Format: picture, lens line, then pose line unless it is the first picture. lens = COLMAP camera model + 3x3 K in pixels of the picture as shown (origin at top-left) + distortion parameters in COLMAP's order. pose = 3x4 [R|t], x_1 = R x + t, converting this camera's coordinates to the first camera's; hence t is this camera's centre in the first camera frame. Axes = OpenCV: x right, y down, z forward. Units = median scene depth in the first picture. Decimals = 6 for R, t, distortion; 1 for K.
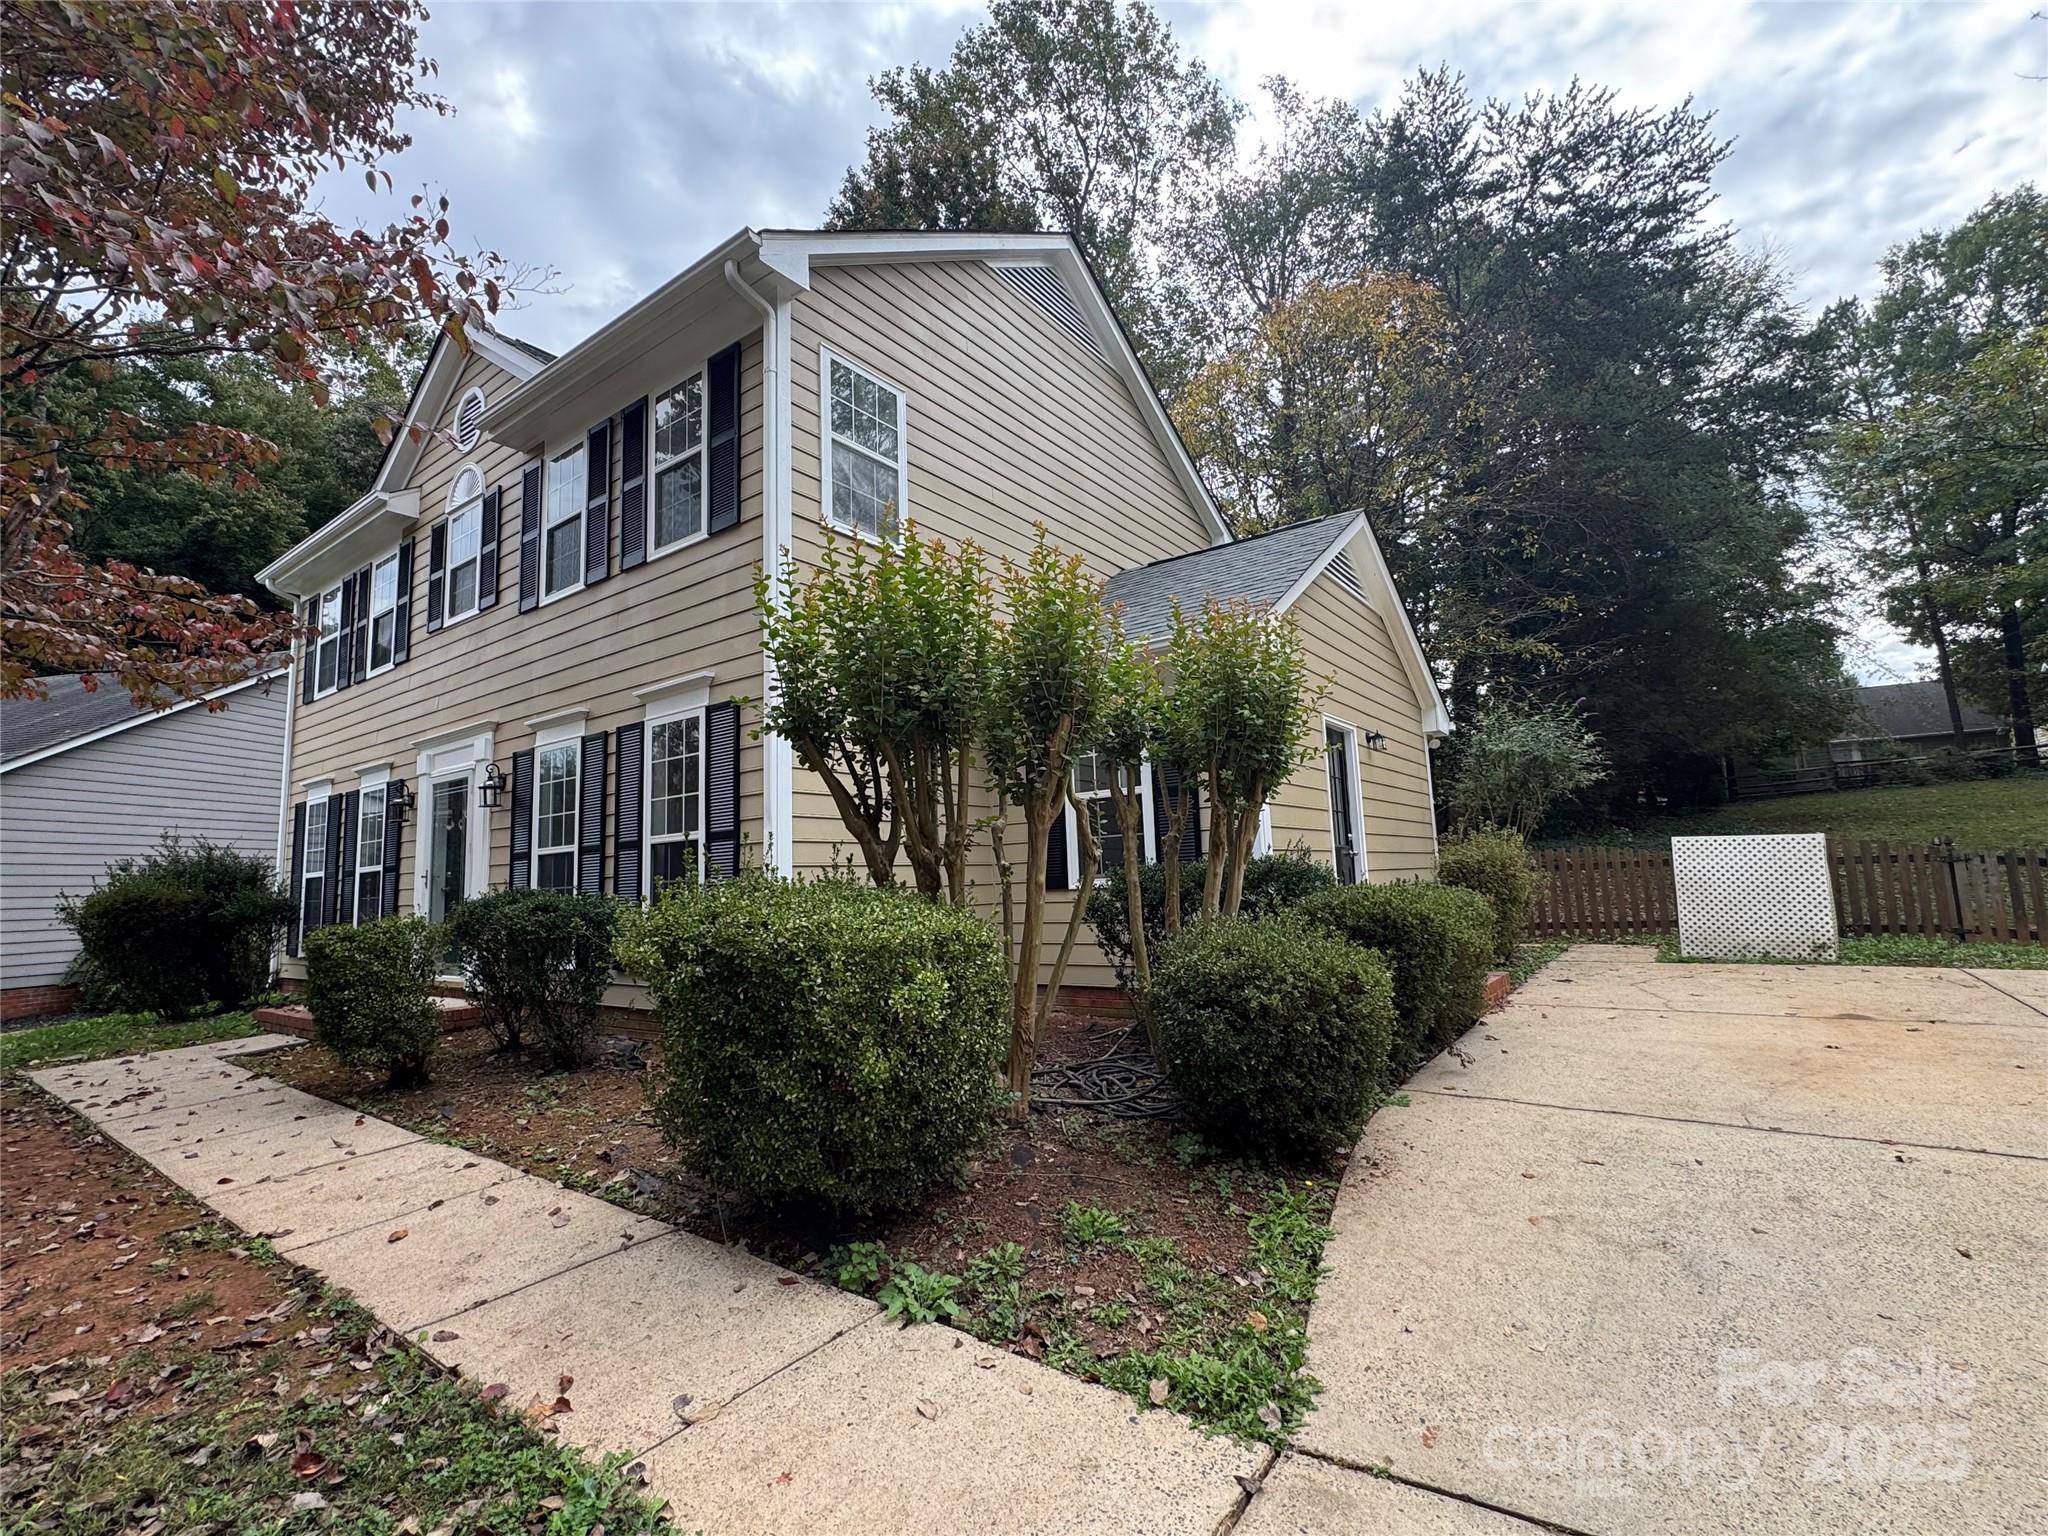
lens RADIAL K [[939.7, 0, 1016.9], [0, 939.7, 765.0], [0, 0, 1]] dist [0.001326, 0.000550]
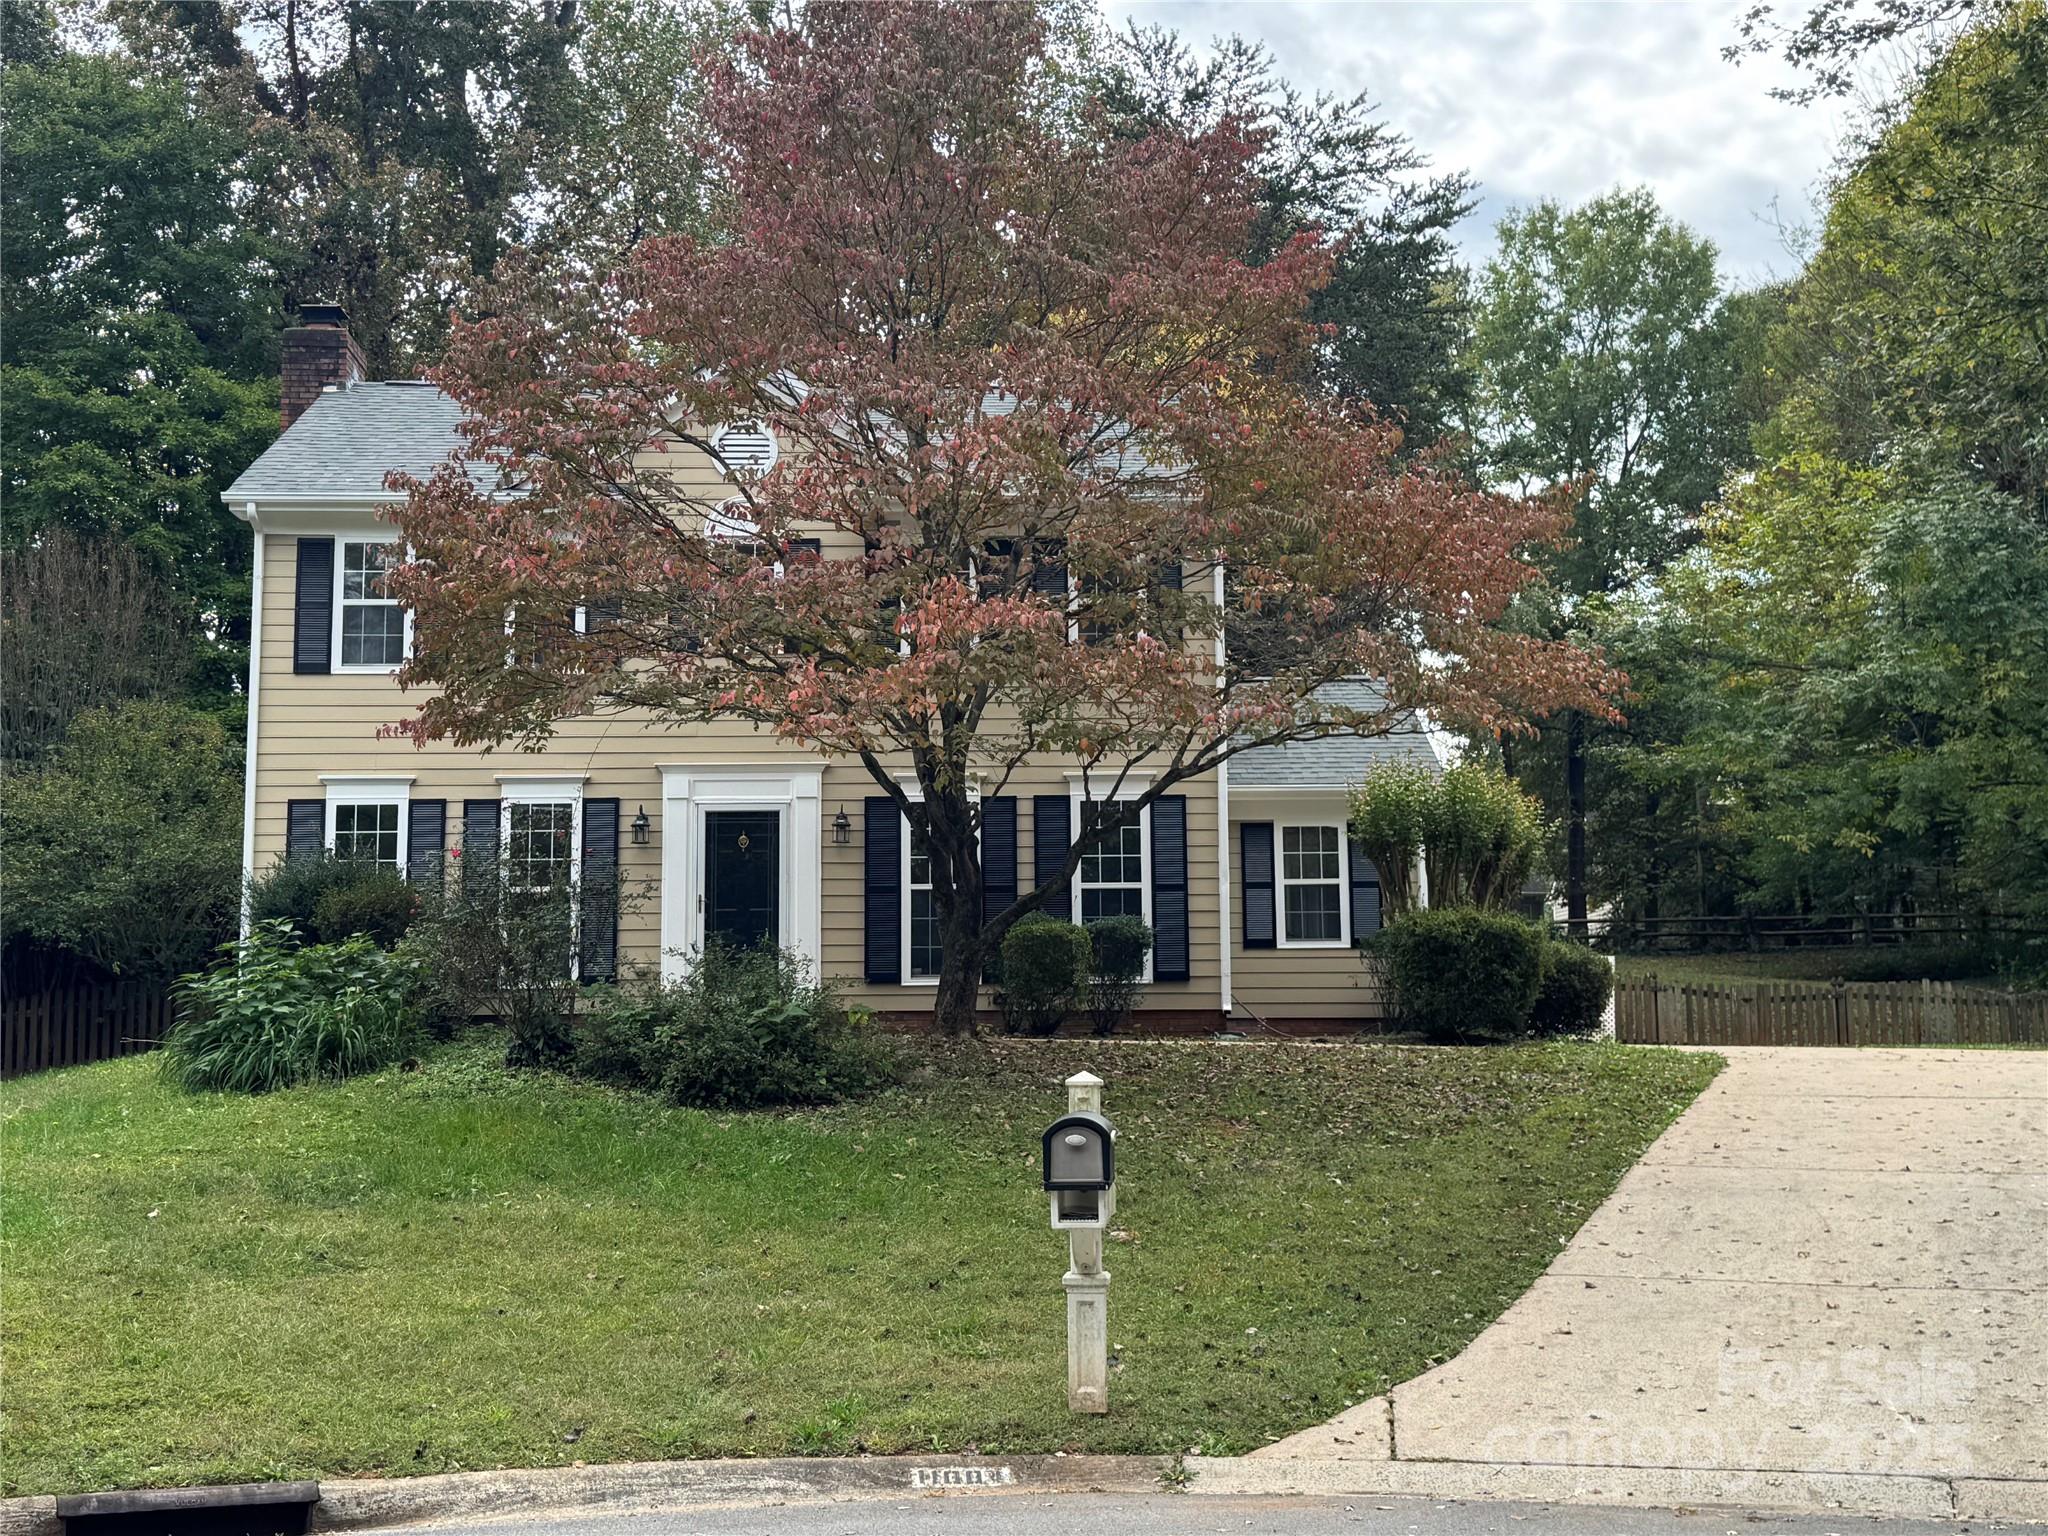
lens RADIAL K [[2515.6, 0, 1024.0], [0, 2515.6, 768.0], [0, 0, 1]] dist [0.206506, -0.437026]
pose [[0.792171, 0.117817, 0.598819, -0.566295], [-0.102262, 0.992942, -0.060080, 0.029734], [-0.601671, -0.013643, 0.798627, -0.393931]]
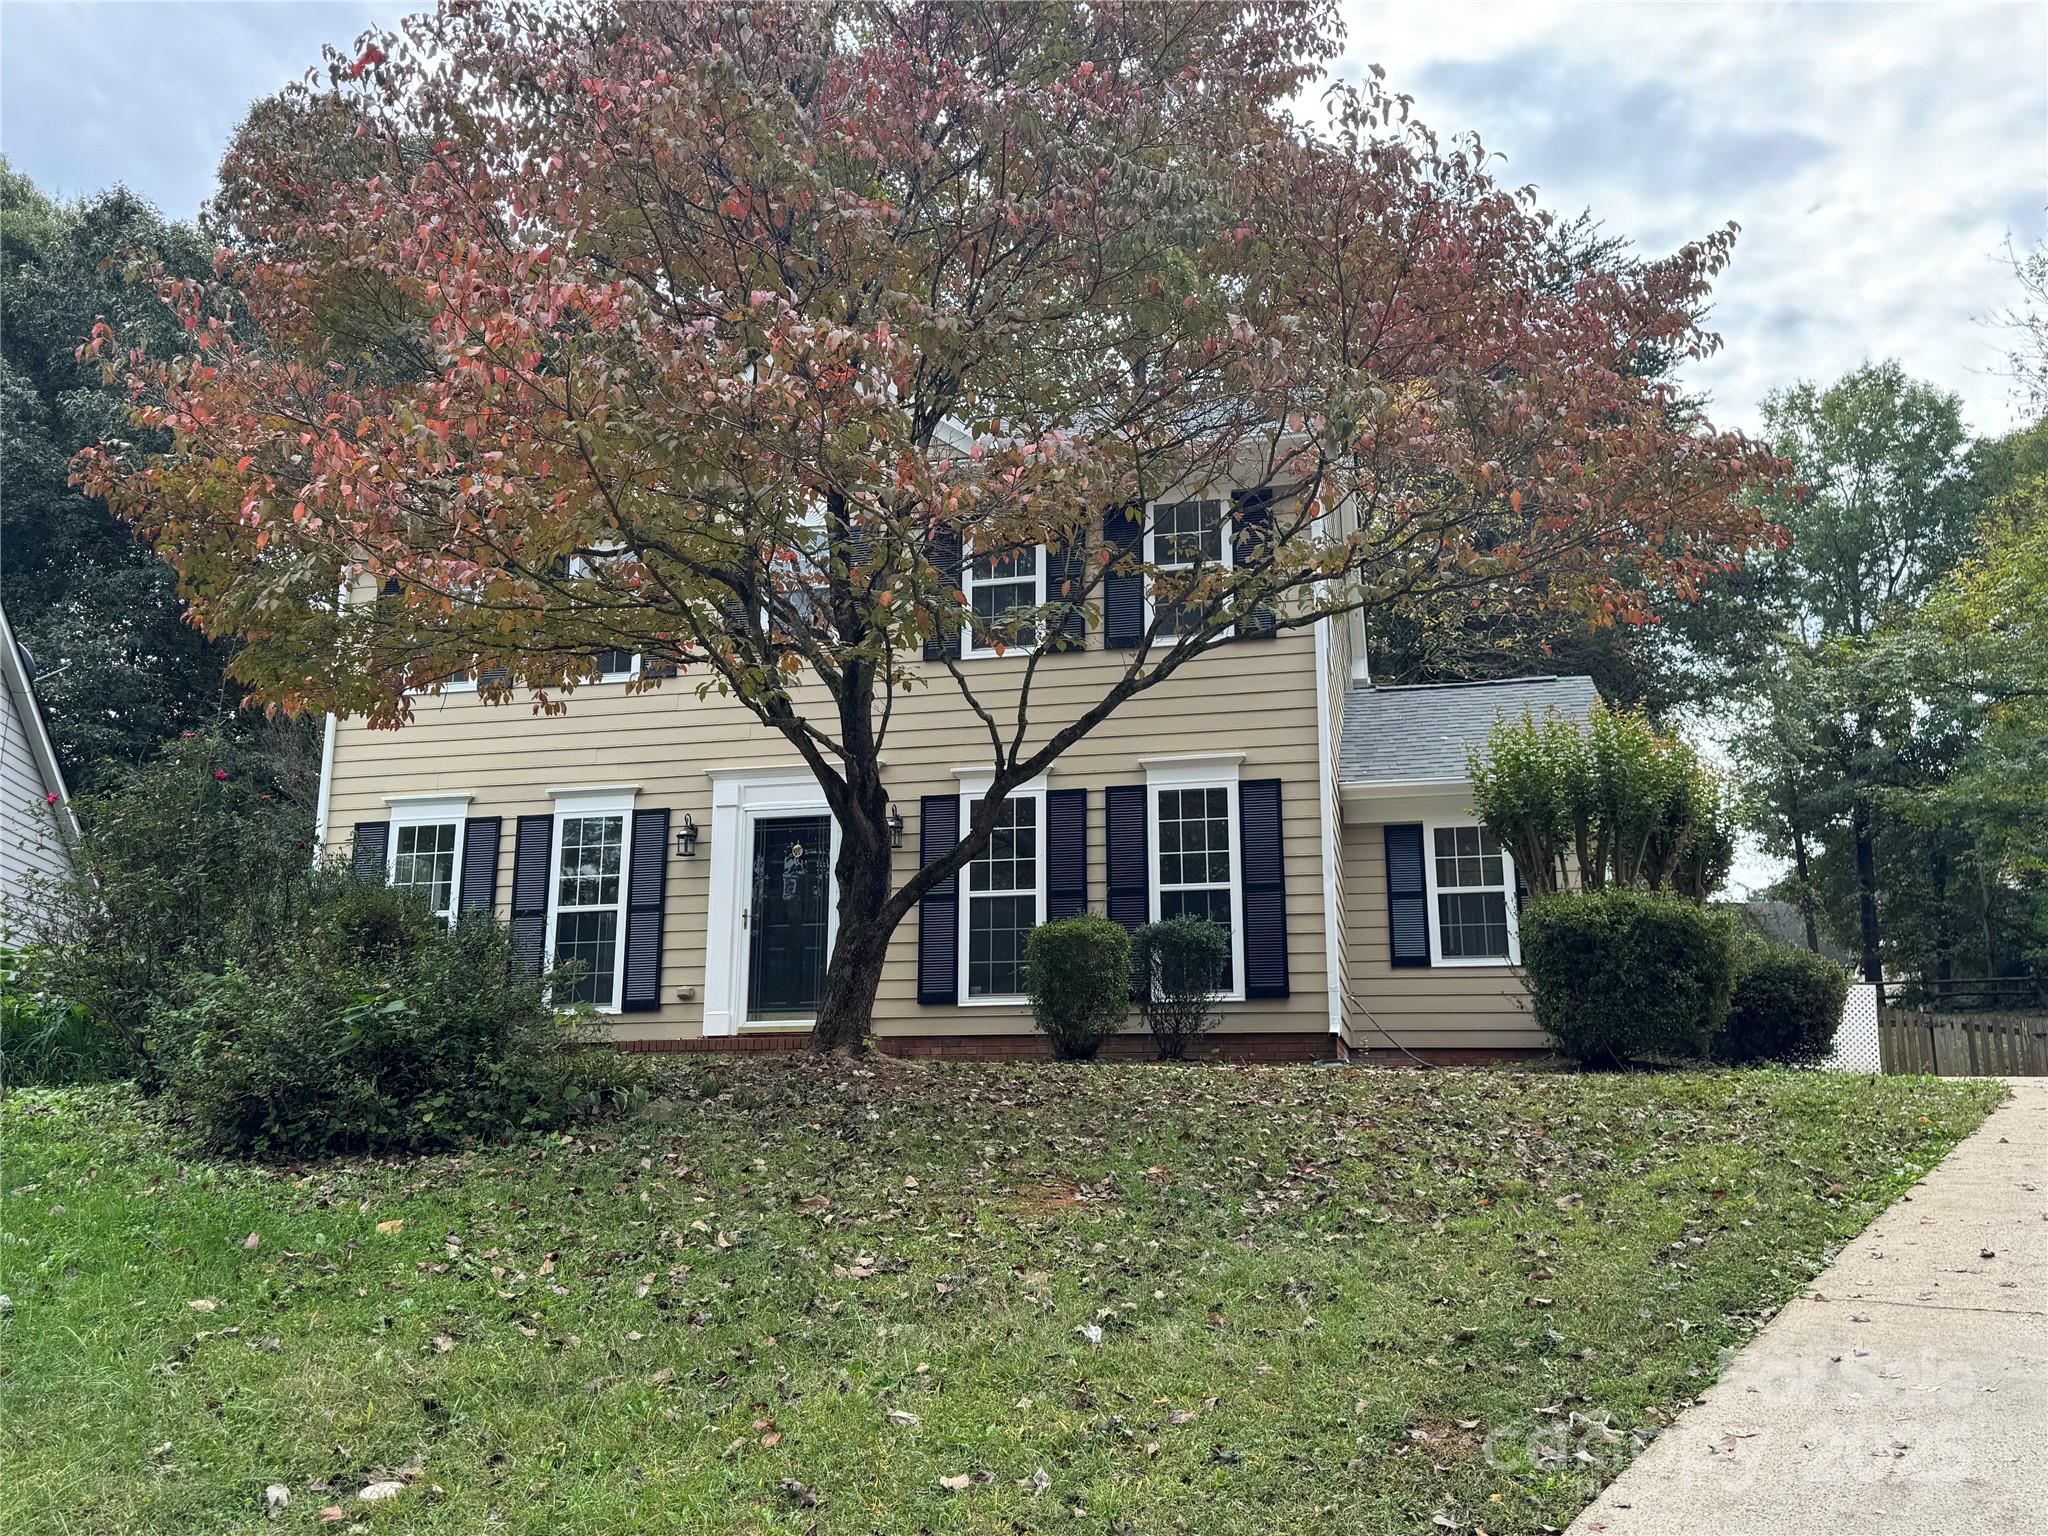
lens RADIAL K [[1681.3, 0, 1024.0], [0, 1681.3, 768.0], [0, 0, 1]] dist [0.166904, -0.272205]
pose [[0.918685, 0.126253, 0.374270, -0.288594], [-0.088128, 0.989172, -0.117358, 0.041548], [-0.385034, 0.074832, 0.919864, -0.185961]]
